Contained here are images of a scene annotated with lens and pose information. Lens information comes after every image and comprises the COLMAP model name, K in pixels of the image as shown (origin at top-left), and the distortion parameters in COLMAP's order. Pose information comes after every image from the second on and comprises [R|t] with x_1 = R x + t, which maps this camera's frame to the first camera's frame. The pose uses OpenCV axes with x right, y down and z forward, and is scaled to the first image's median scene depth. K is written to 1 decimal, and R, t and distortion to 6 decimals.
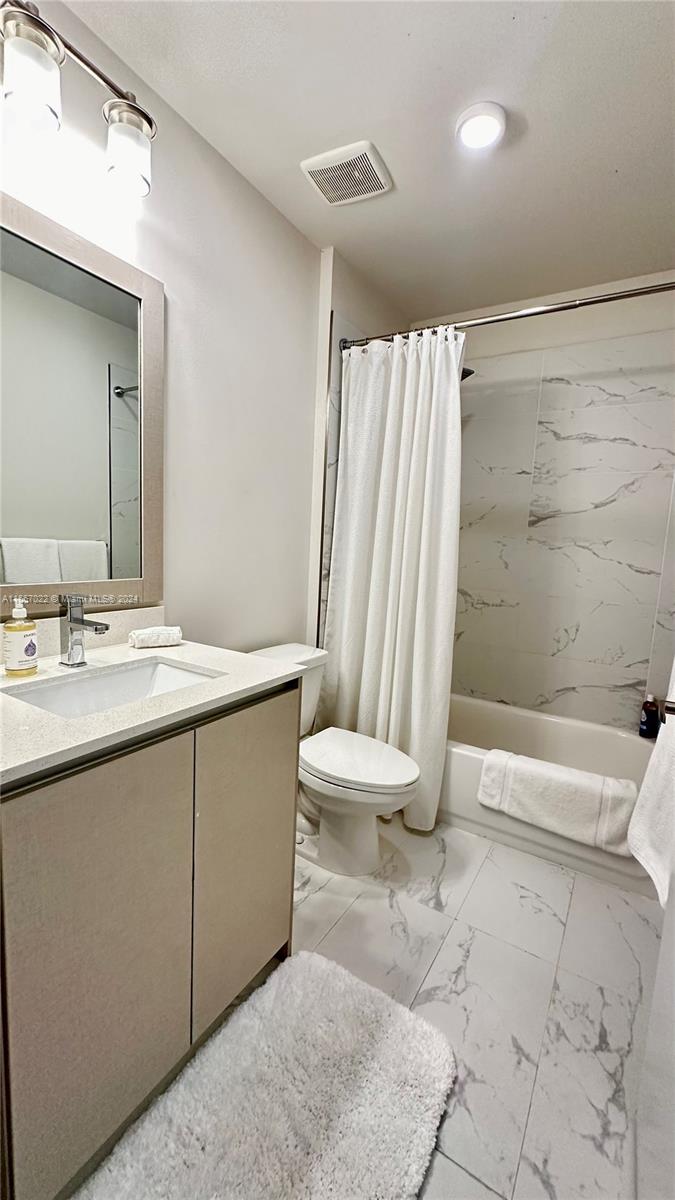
lens RADIAL K [[479.6, 0, 341.6], [0, 479.6, 597.3], [0, 0, 1]] dist [-0.001839, 0.000467]
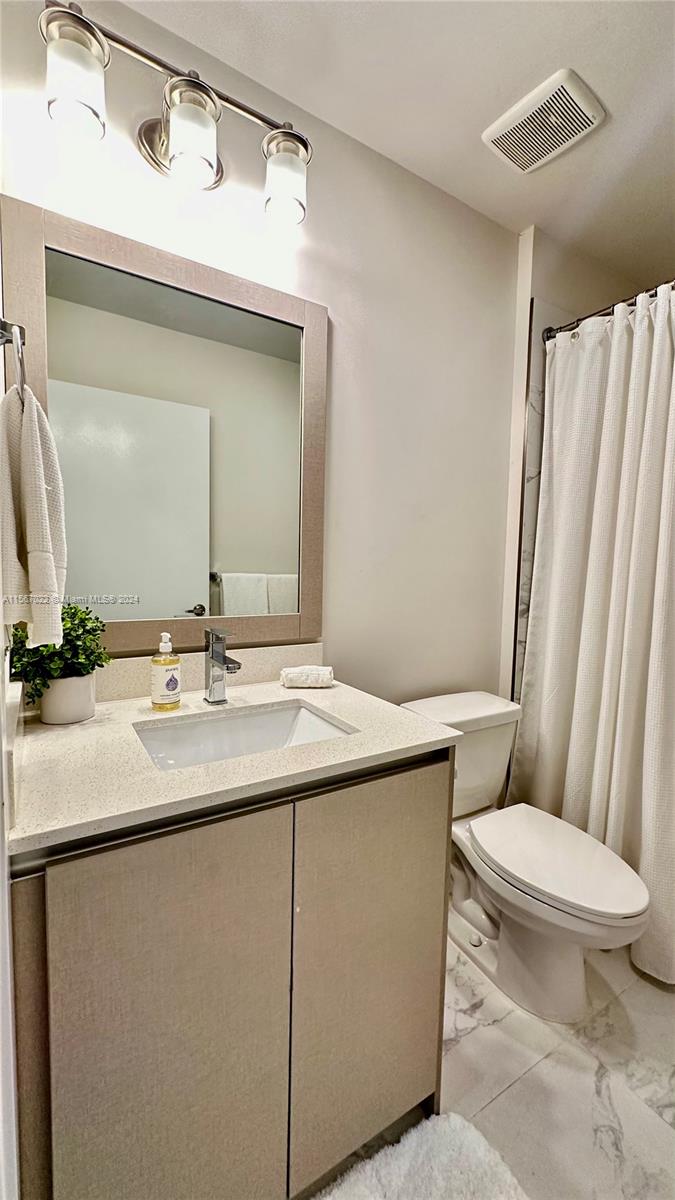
lens RADIAL K [[479.6, 0, 341.6], [0, 479.6, 597.3], [0, 0, 1]] dist [-0.001839, 0.000467]
pose [[0.894520, 0.004604, -0.447003, 0.080590], [-0.032791, 0.997929, -0.055340, -0.019787], [0.445823, 0.064161, 0.892819, 0.175825]]
